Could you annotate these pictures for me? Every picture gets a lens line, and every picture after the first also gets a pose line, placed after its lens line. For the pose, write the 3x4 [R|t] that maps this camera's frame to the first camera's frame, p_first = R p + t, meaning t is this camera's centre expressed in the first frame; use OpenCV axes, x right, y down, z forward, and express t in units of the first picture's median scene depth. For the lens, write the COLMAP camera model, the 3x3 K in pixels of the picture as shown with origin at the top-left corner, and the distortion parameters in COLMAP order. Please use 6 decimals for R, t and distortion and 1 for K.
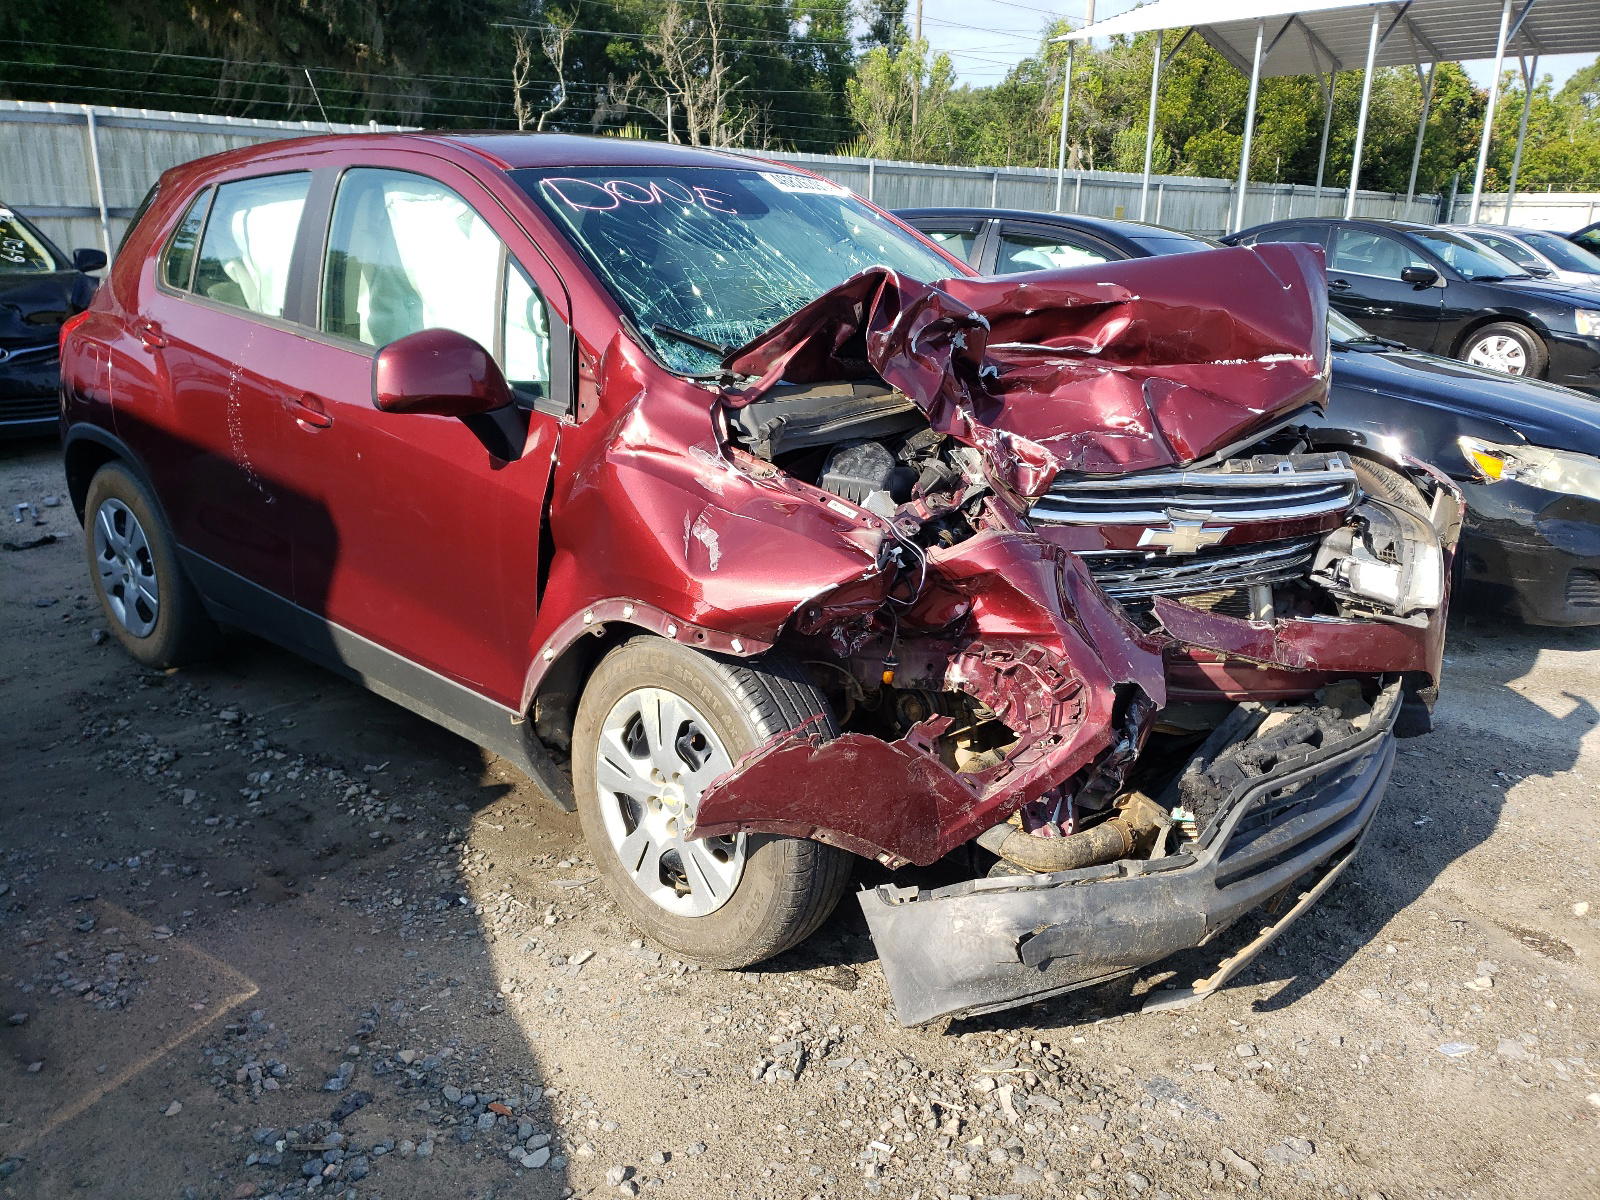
lens RADIAL K [[1220.4, 0, 799.6], [0, 1220.4, 593.9], [0, 0, 1]] dist [0.030656, 0.006822]
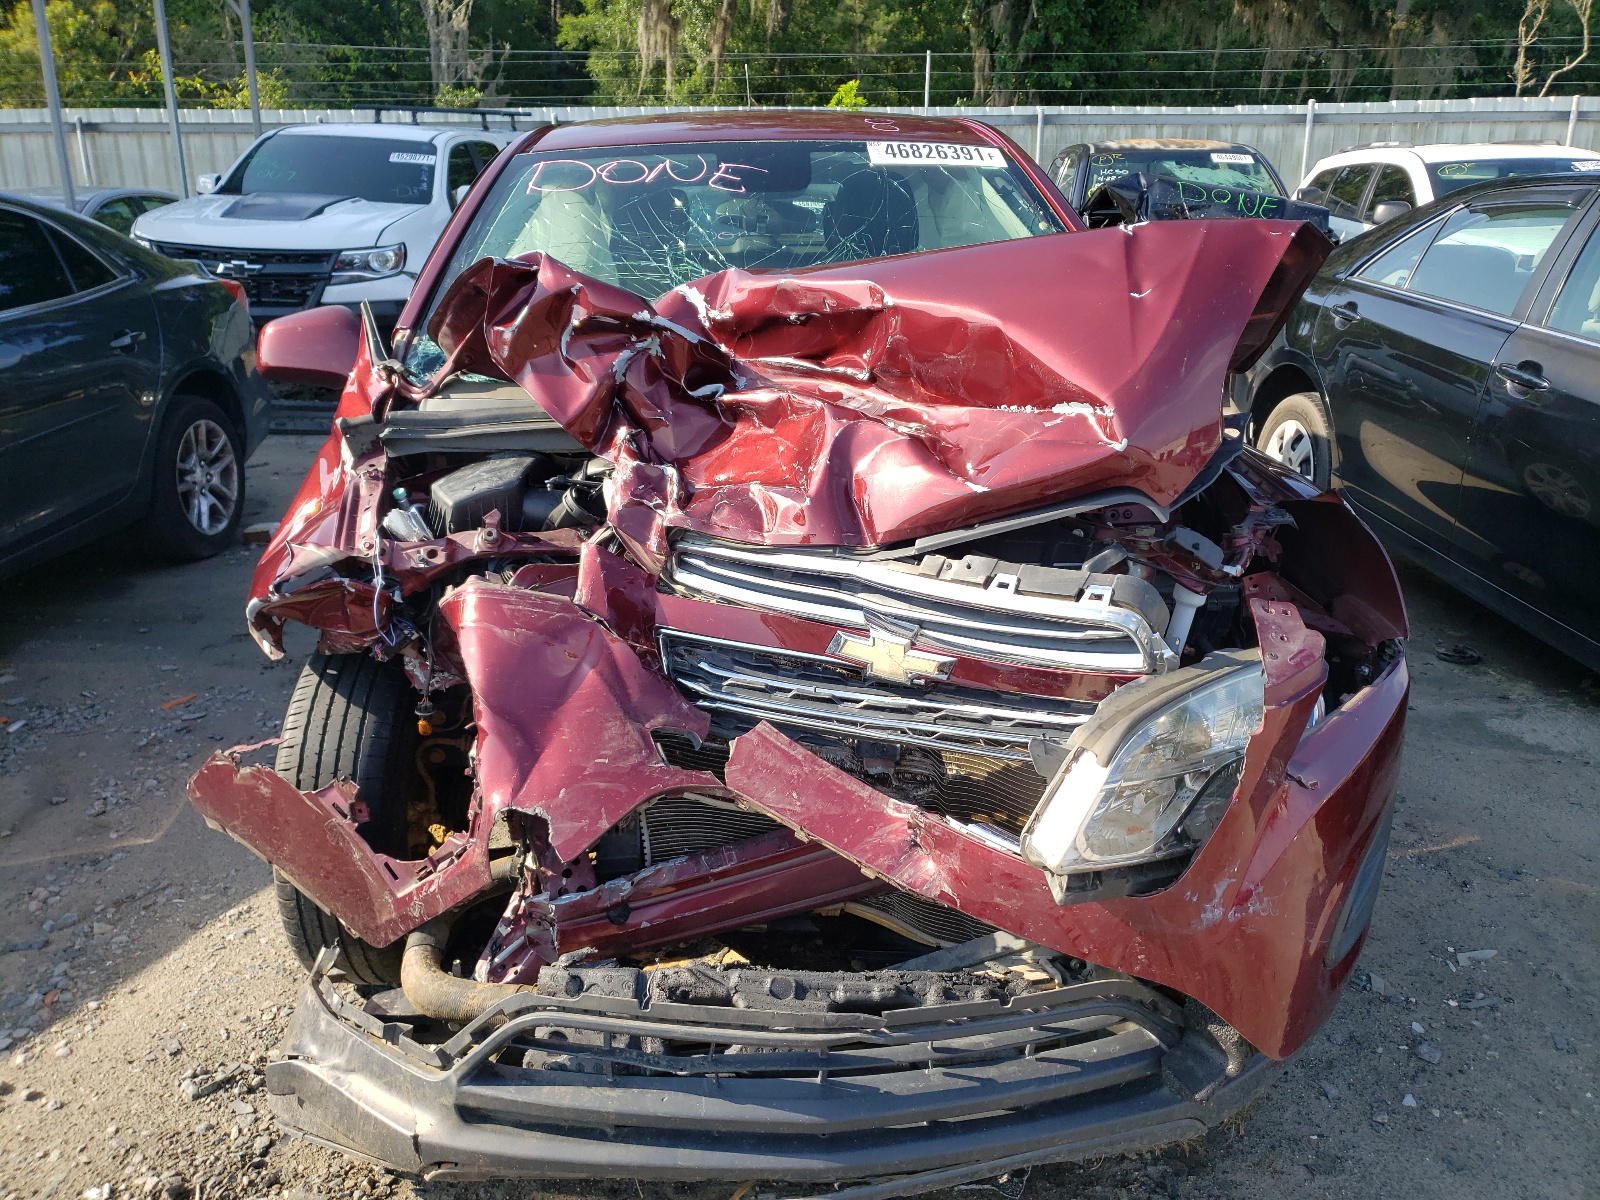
lens RADIAL K [[1220.4, 0, 801.7], [0, 1220.4, 602.8], [0, 0, 1]] dist [0.030656, 0.006822]
pose [[0.735226, 0.201793, -0.647088, 0.707924], [-0.190551, 0.977690, 0.088385, -0.124782], [0.650487, 0.058321, 0.757275, 0.440139]]
